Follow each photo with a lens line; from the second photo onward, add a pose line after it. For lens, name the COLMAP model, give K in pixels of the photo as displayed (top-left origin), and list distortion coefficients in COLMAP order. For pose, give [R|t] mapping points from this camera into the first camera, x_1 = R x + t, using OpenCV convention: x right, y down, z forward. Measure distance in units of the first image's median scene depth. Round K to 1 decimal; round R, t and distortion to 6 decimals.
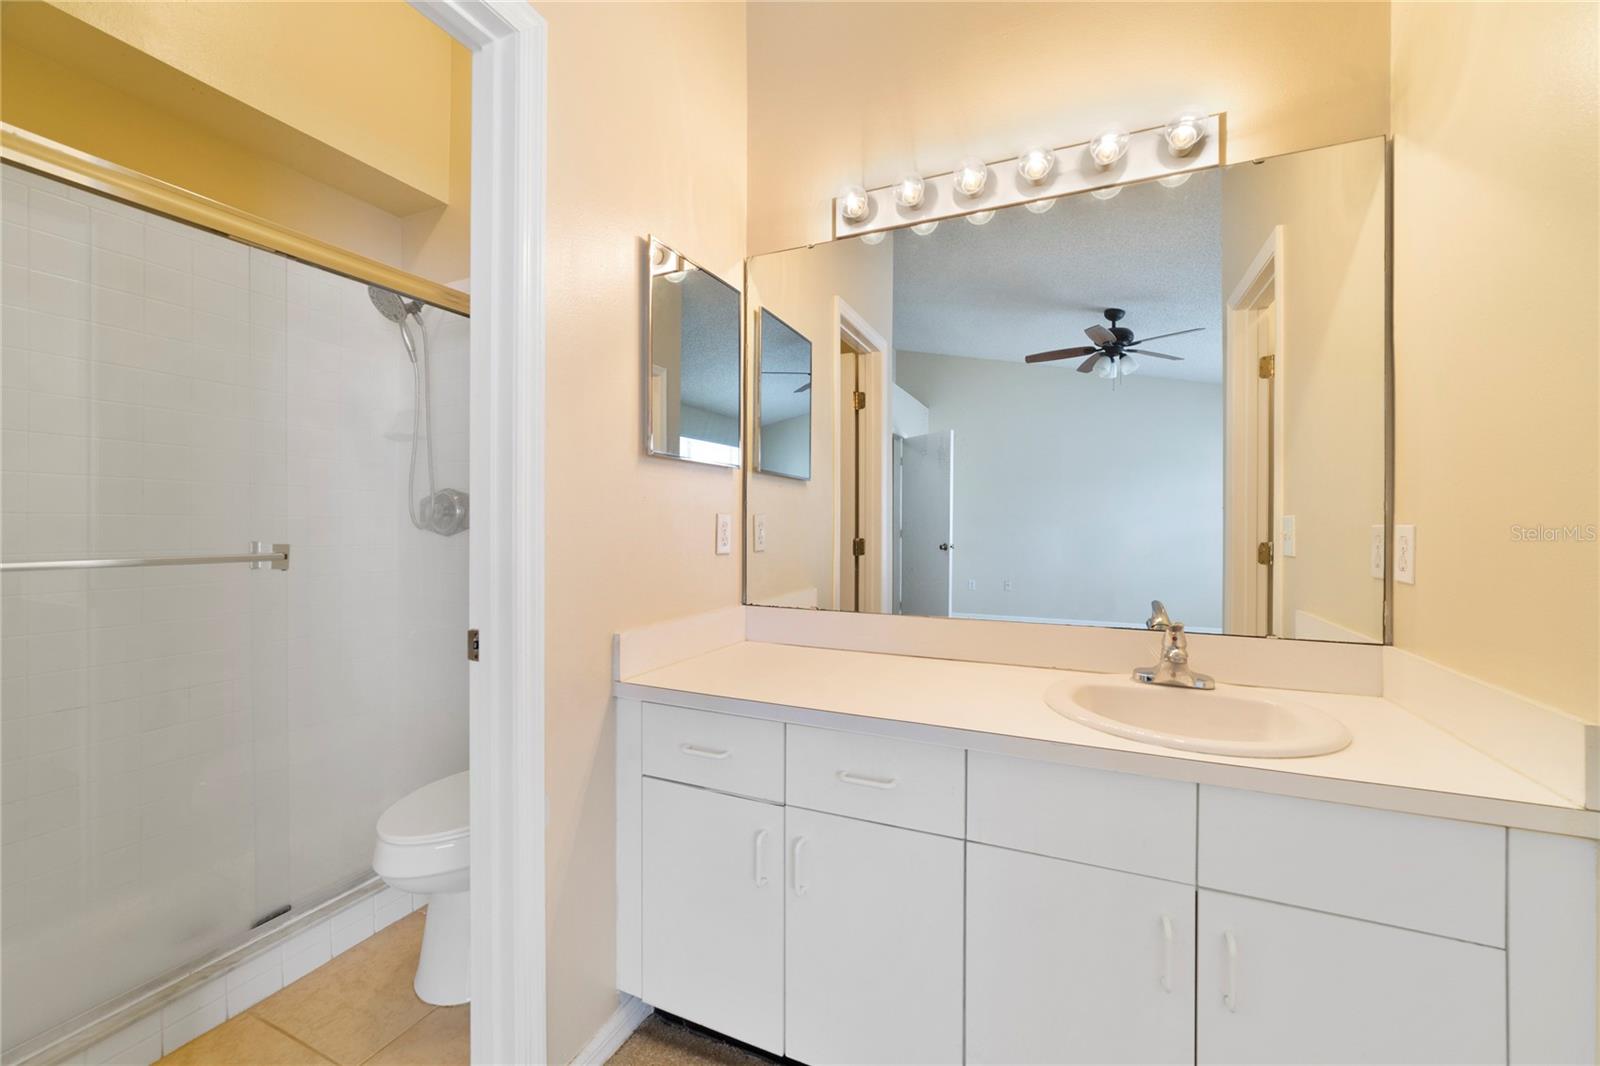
lens RADIAL K [[625.1, 0, 800.0], [0, 625.1, 533.0], [0, 0, 1]] dist [-0.031543, 0.016652]
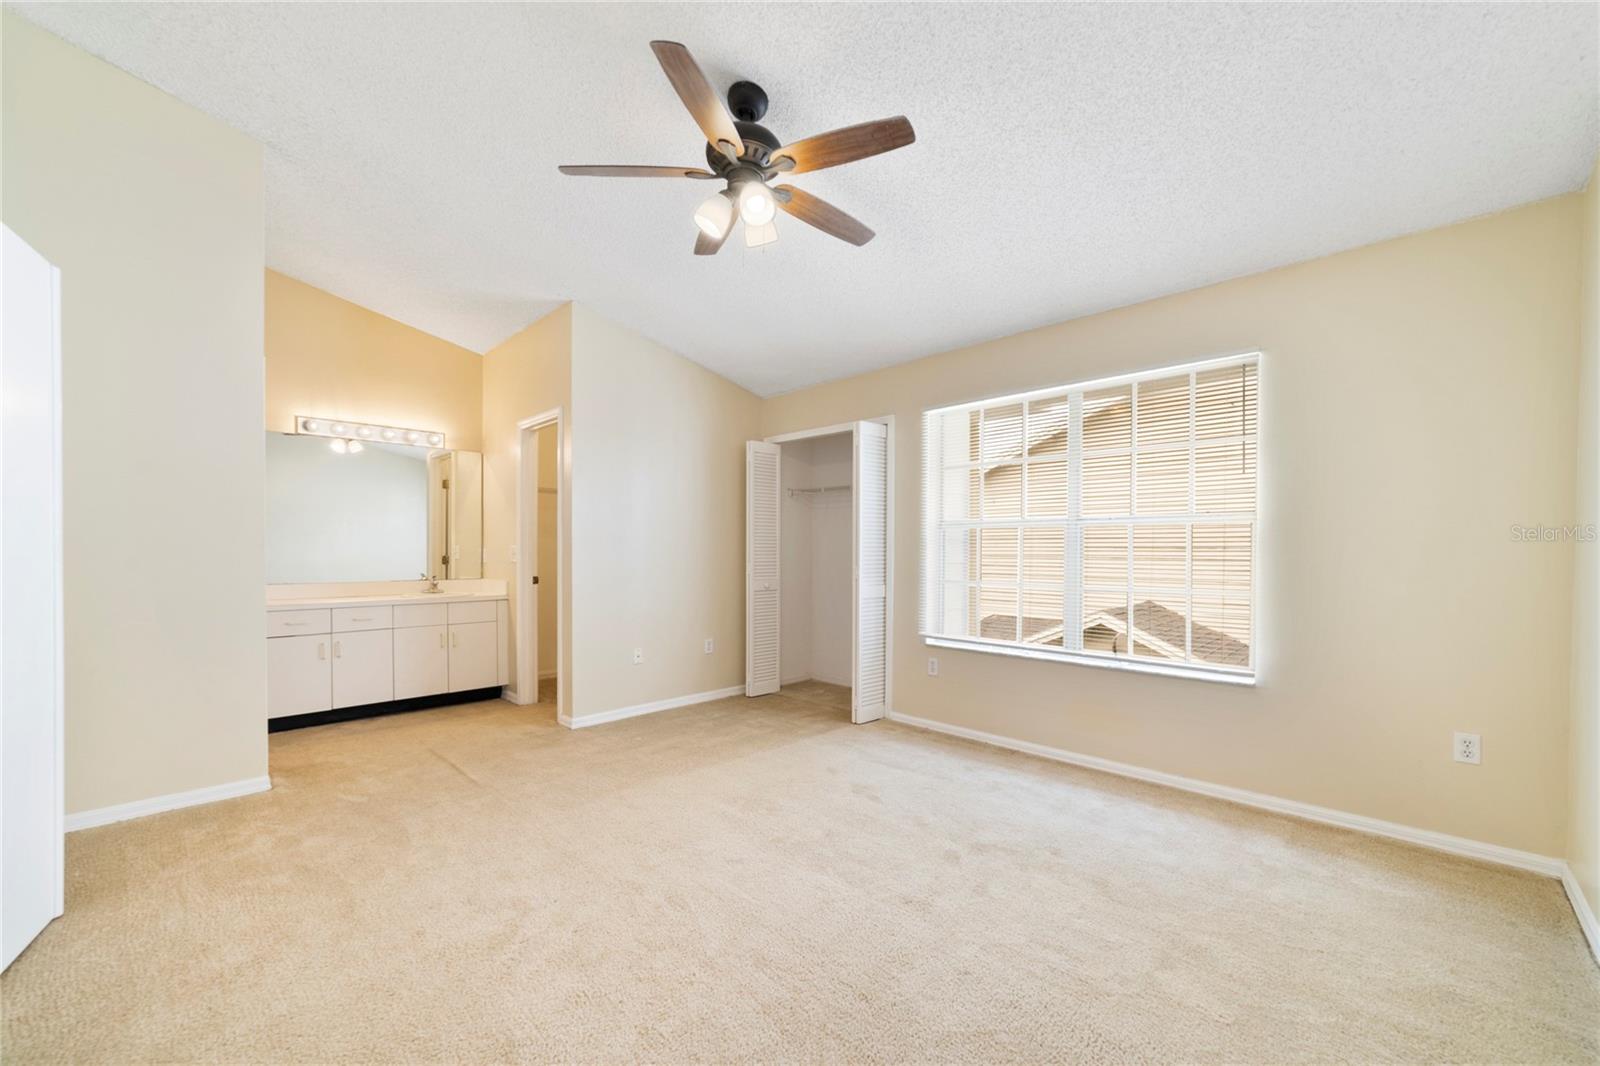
lens RADIAL K [[625.1, 0, 800.0], [0, 625.1, 533.0], [0, 0, 1]] dist [-0.031543, 0.016652]
pose [[0.349241, 0.017140, 0.936876, -2.079692], [0.017022, 0.999552, -0.024632, 0.020843], [-0.936878, 0.024550, 0.348792, -2.316369]]
